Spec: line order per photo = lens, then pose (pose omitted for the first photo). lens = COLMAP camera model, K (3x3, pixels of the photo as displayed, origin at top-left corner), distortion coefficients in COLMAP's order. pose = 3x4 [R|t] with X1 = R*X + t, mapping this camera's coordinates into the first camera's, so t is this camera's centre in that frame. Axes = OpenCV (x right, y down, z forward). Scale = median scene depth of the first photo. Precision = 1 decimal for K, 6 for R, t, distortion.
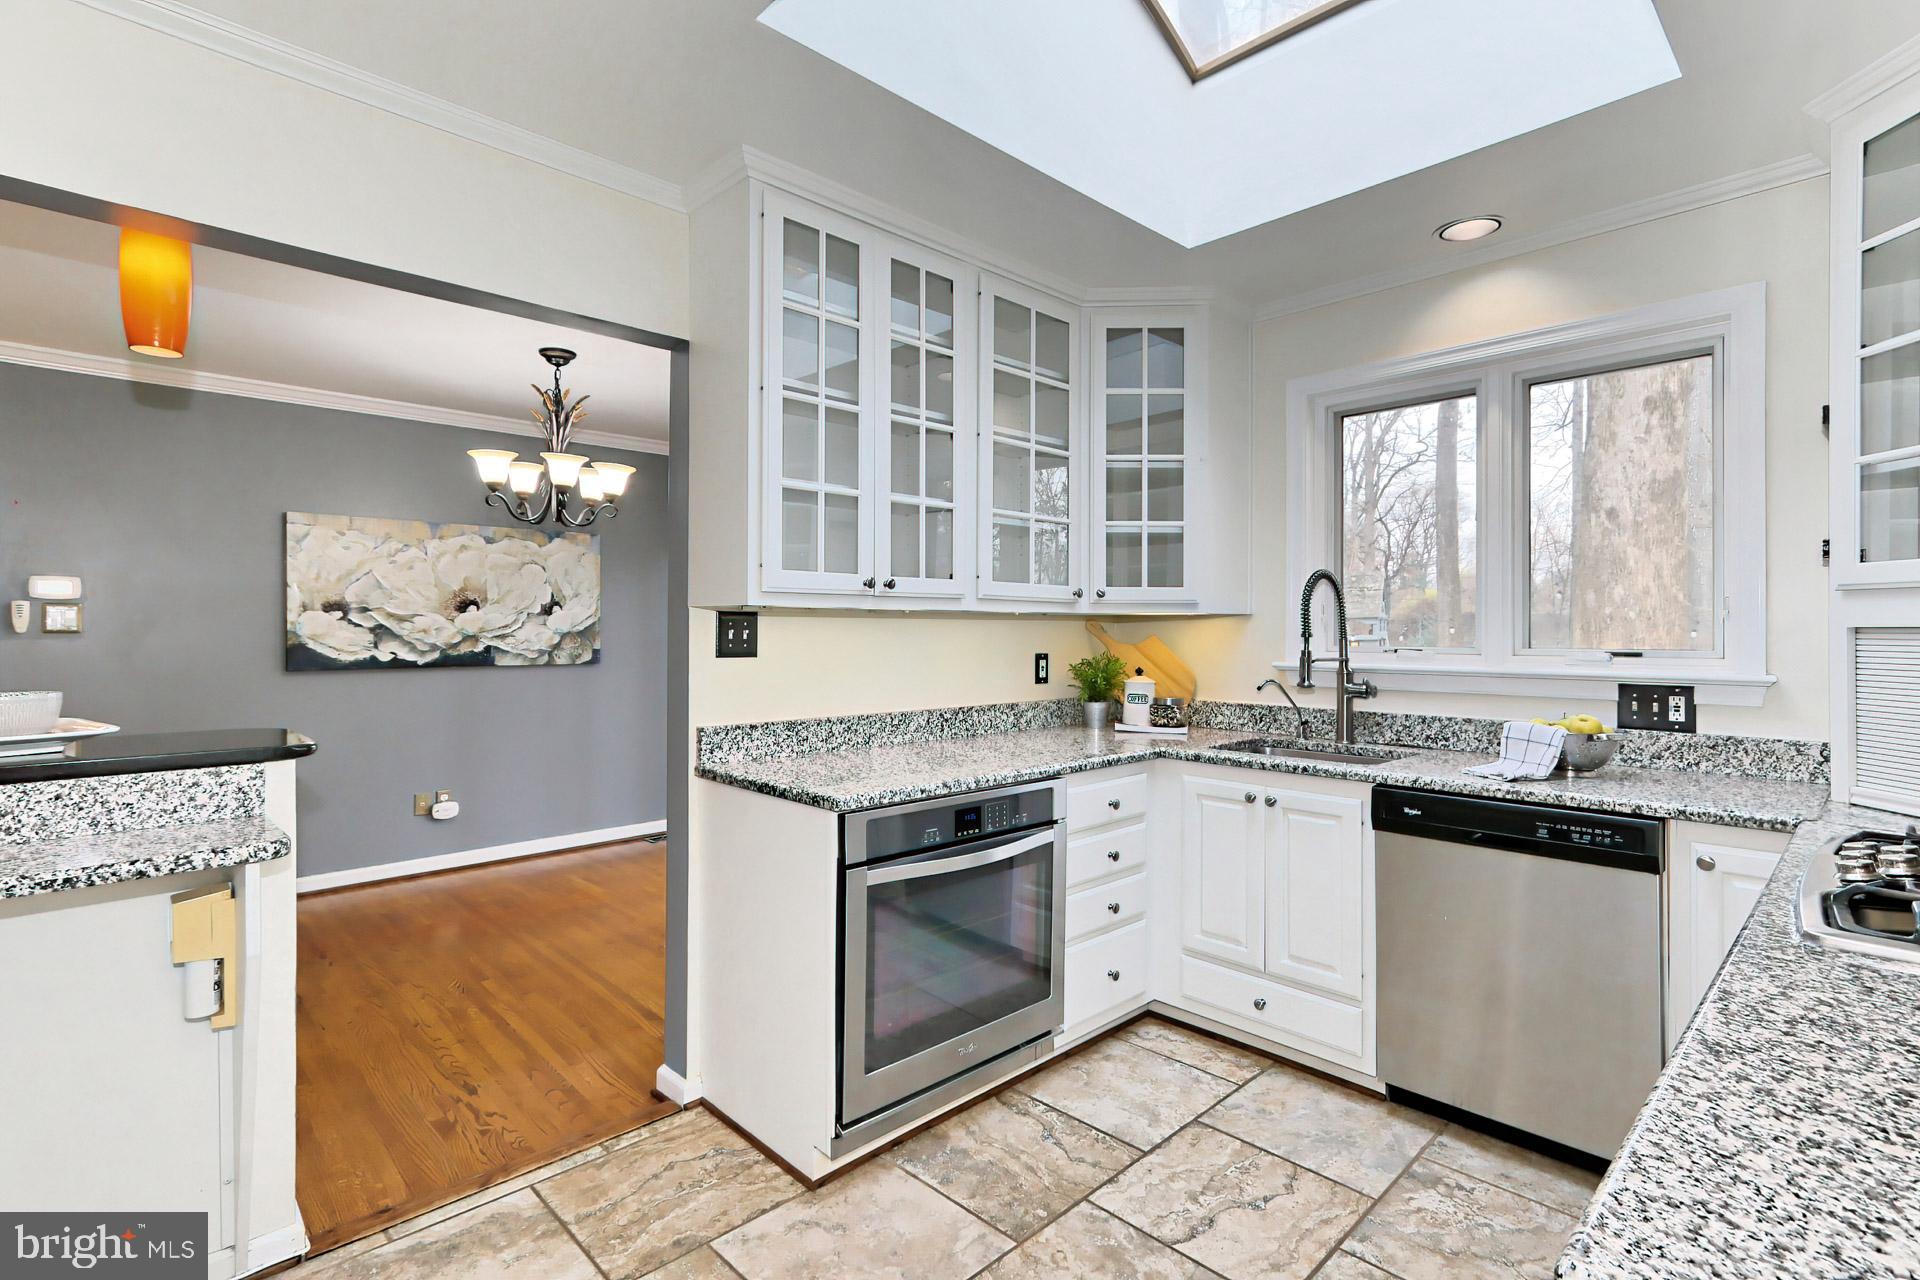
lens RADIAL K [[916.7, 0, 962.7], [0, 916.7, 617.7], [0, 0, 1]] dist [0.000785, 0.001853]
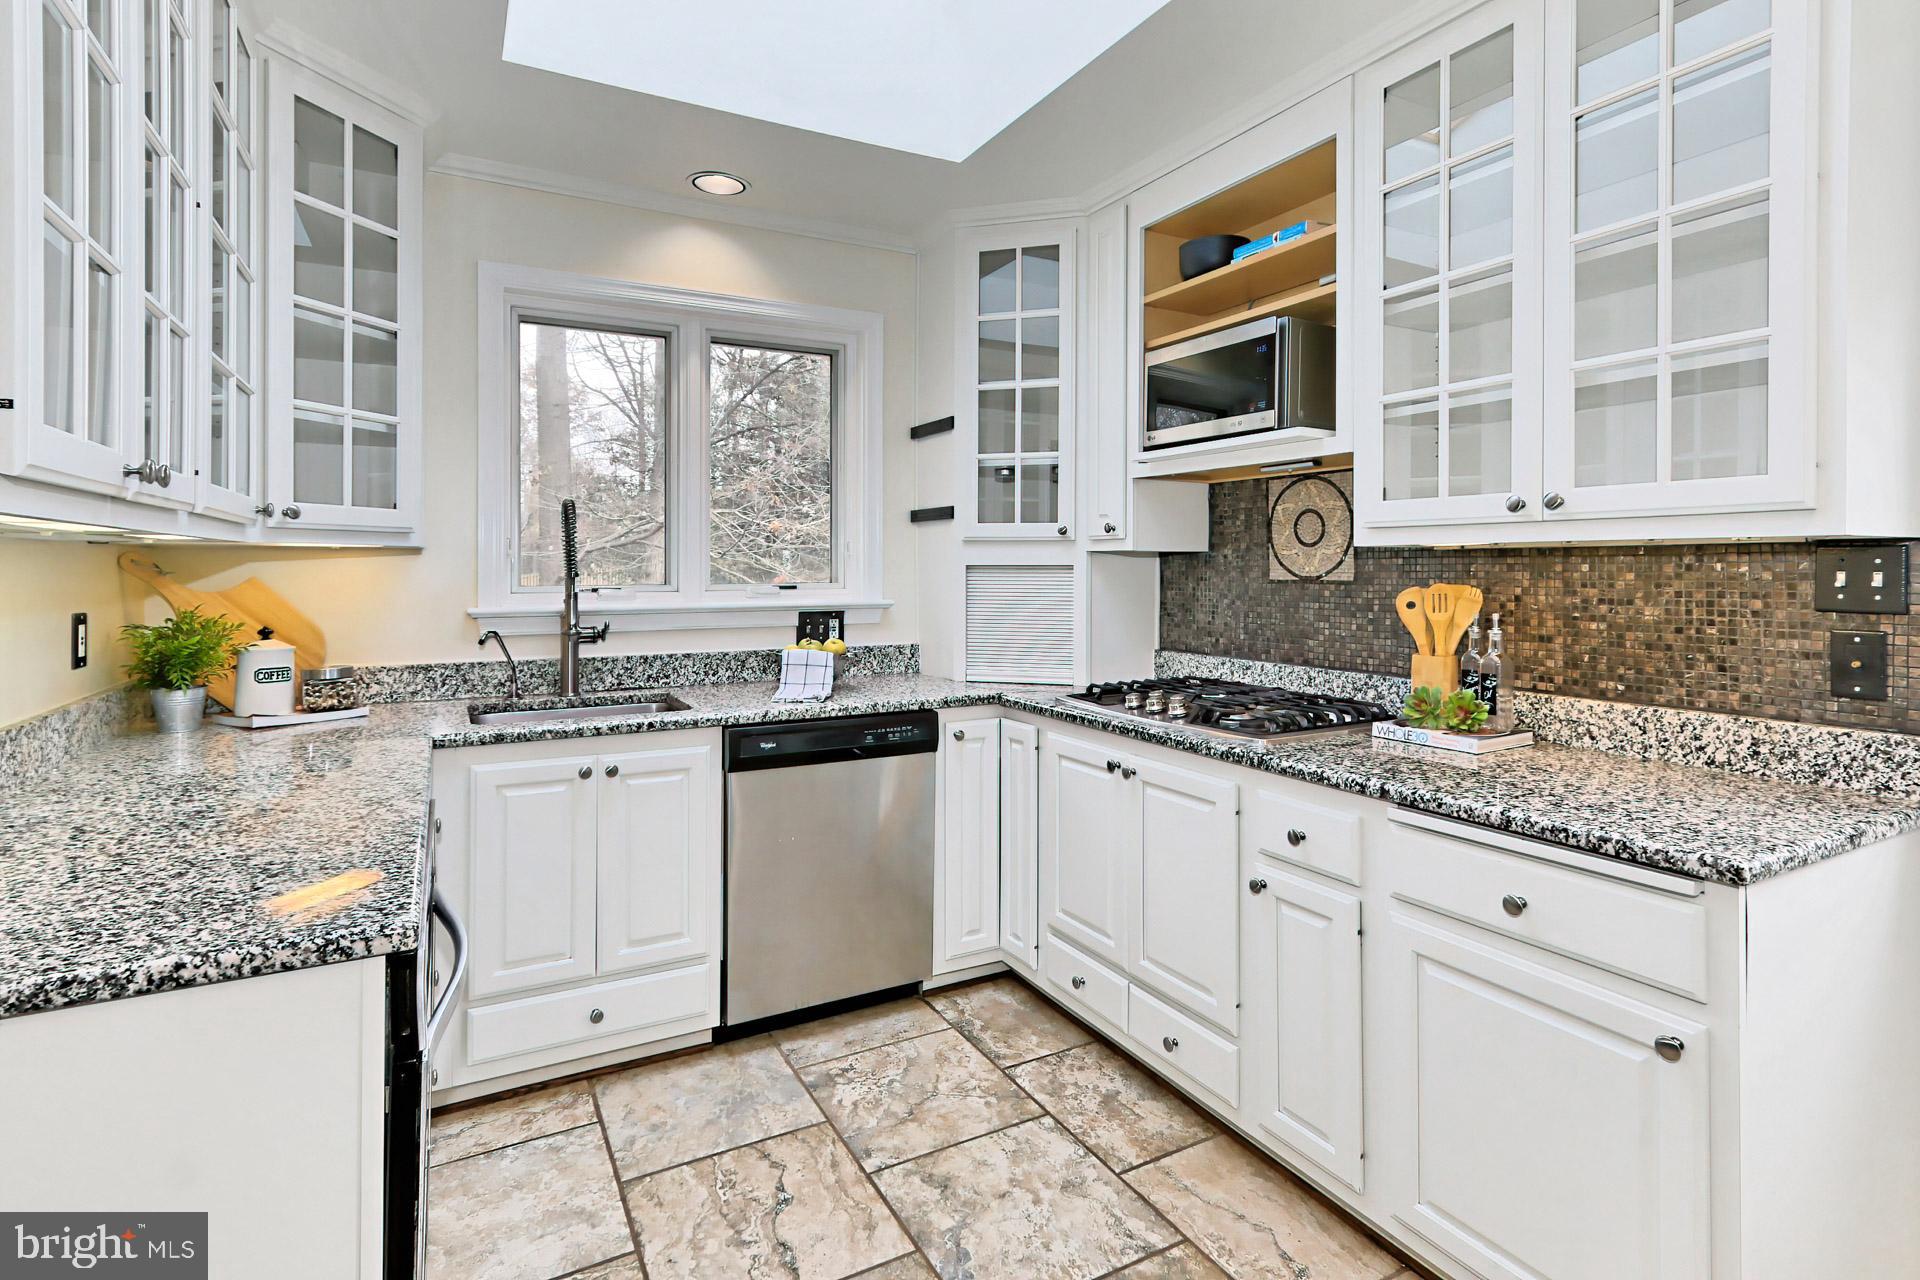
lens RADIAL K [[940.0, 0, 954.7], [0, 940.0, 569.4], [0, 0, 1]] dist [-0.001311, 0.006008]
pose [[0.271973, -0.005190, 0.962291, -0.250287], [-0.011414, 0.999898, 0.008618, 0.001801], [-0.962237, -0.013327, 0.271886, 0.278901]]
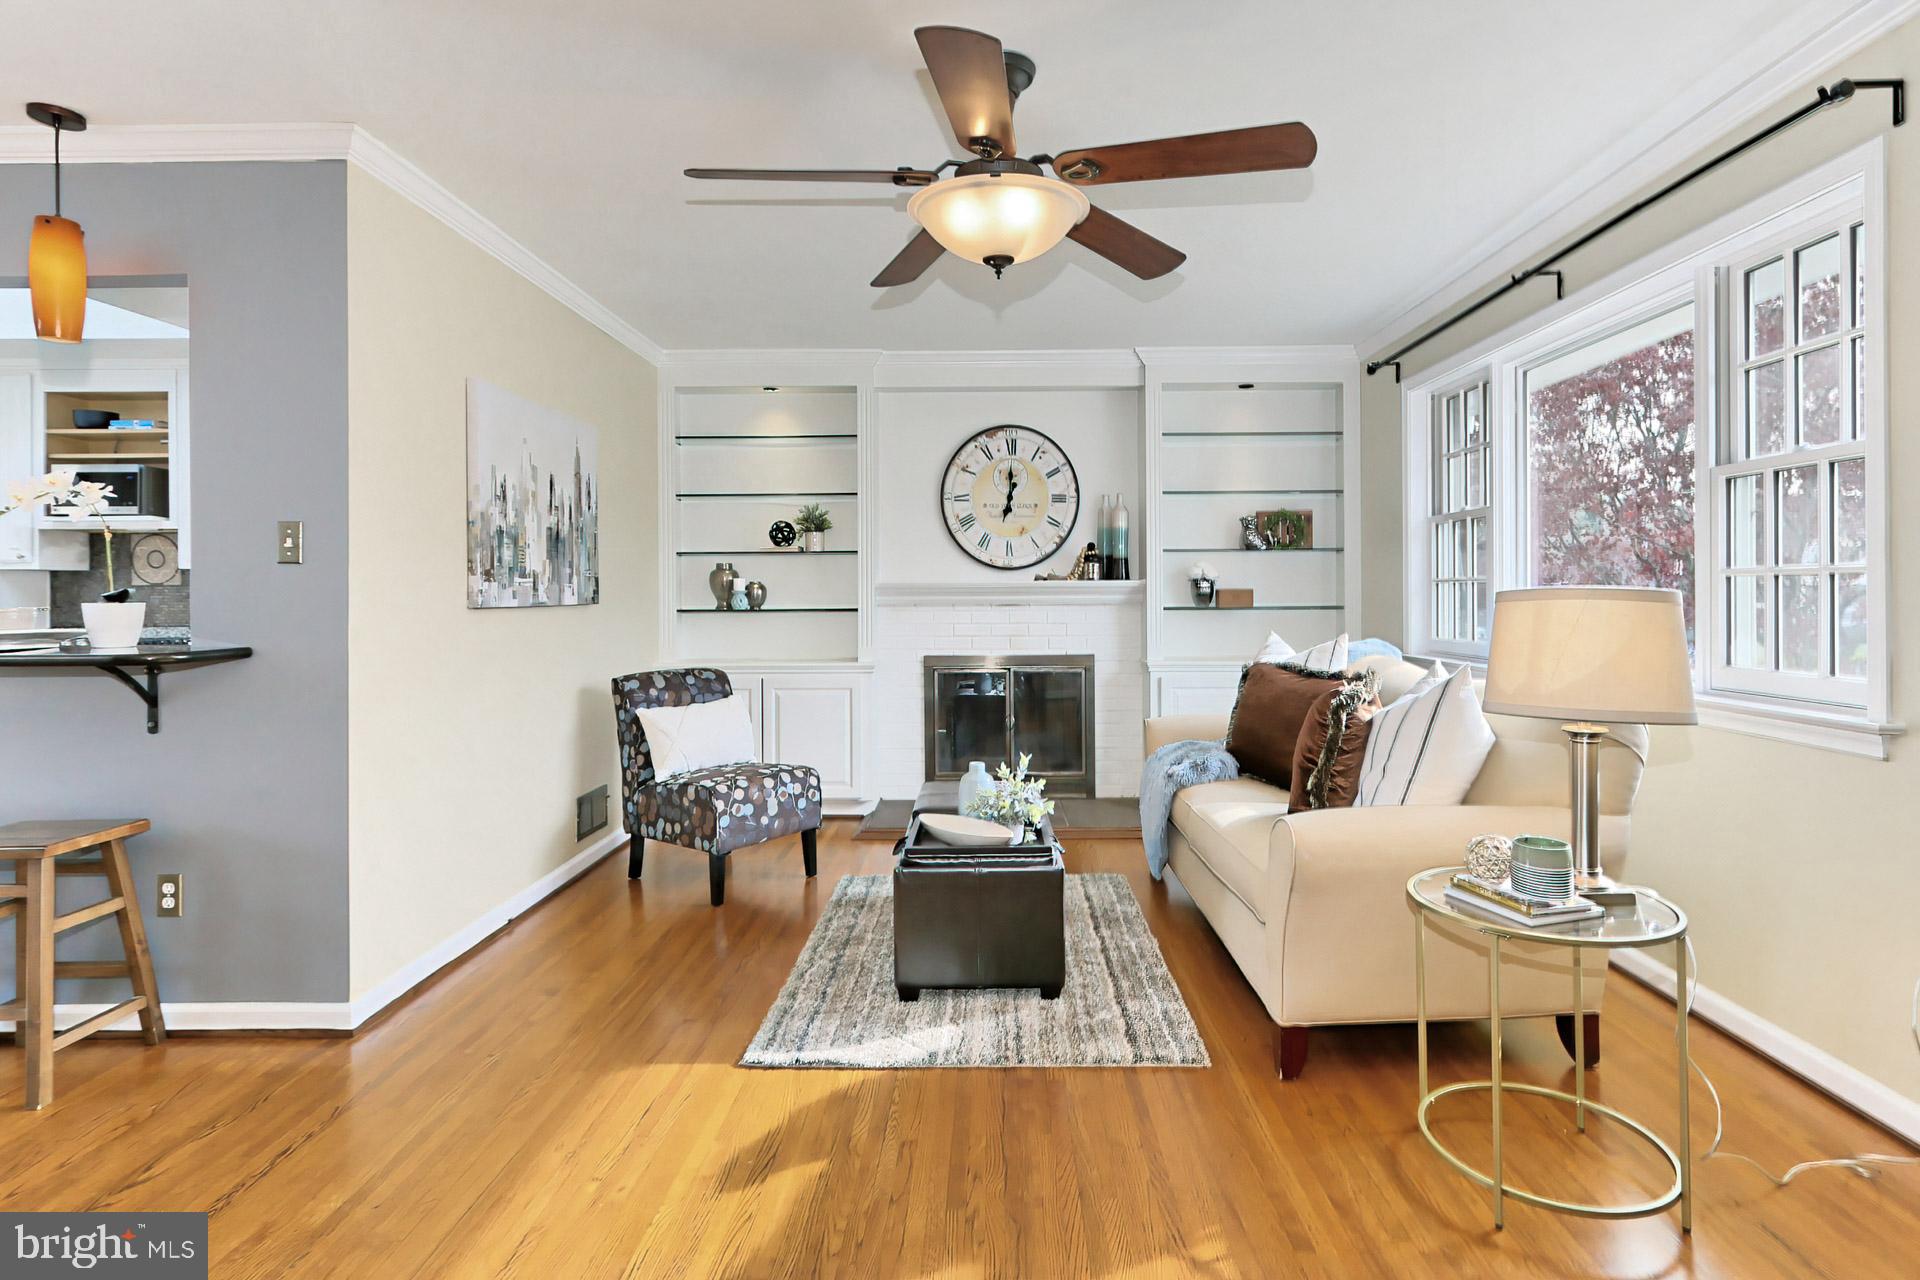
lens RADIAL K [[985.8, 0, 1014.6], [0, 985.8, 596.4], [0, 0, 1]] dist [-0.000816, 0.002318]
pose [[-0.698338, 0.000266, 0.715768, -1.331114], [-0.003206, 0.999989, -0.003499, 0.027323], [-0.715761, -0.004738, -0.698329, 0.322234]]
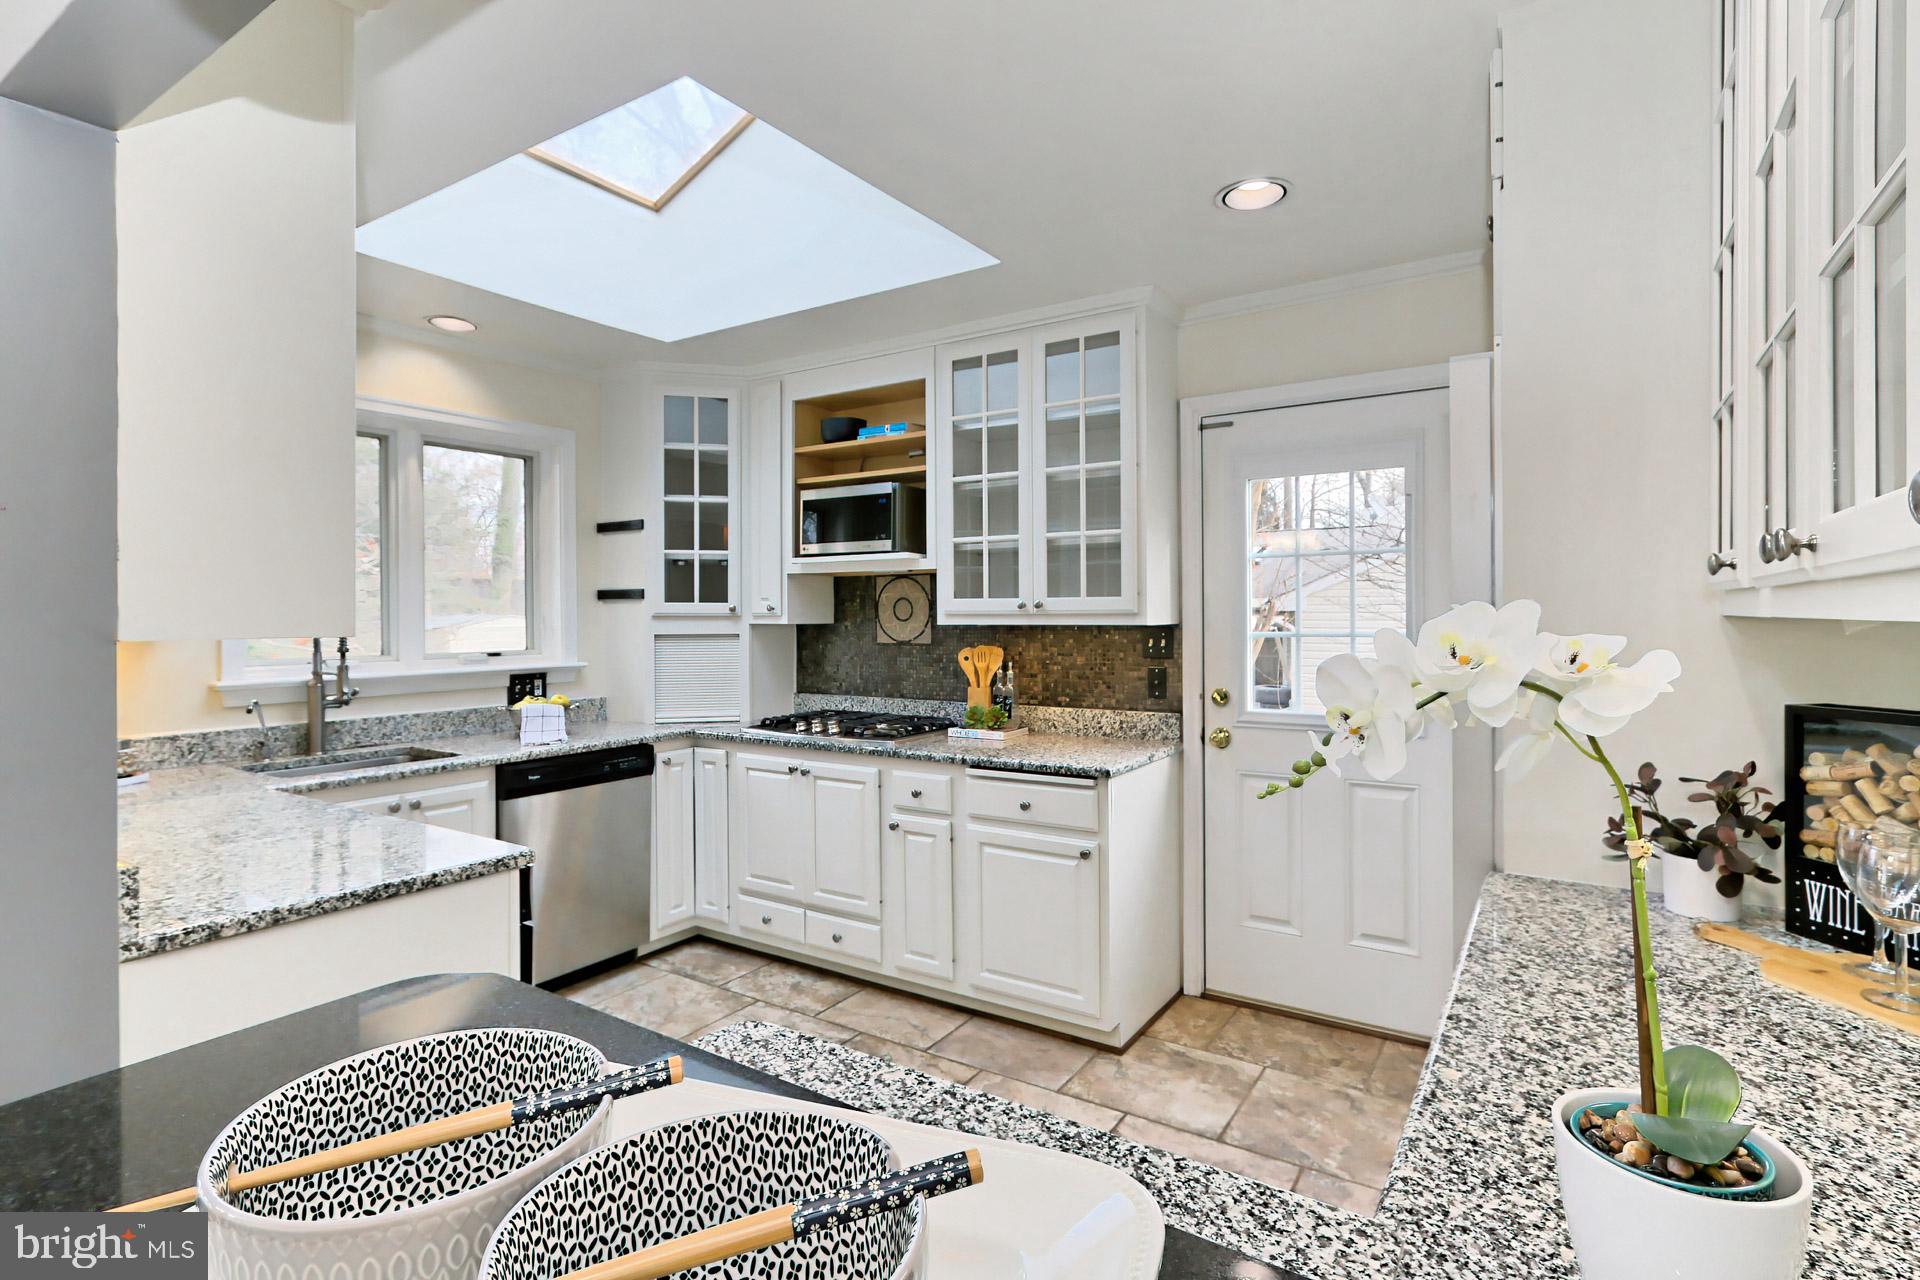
lens RADIAL K [[916.7, 0, 962.7], [0, 916.7, 617.7], [0, 0, 1]] dist [0.000785, 0.001853]
pose [[-0.223669, -0.003340, 0.974659, -0.518714], [-0.008318, 0.999964, 0.001518, -0.016271], [-0.974630, -0.007768, -0.223689, 0.372872]]
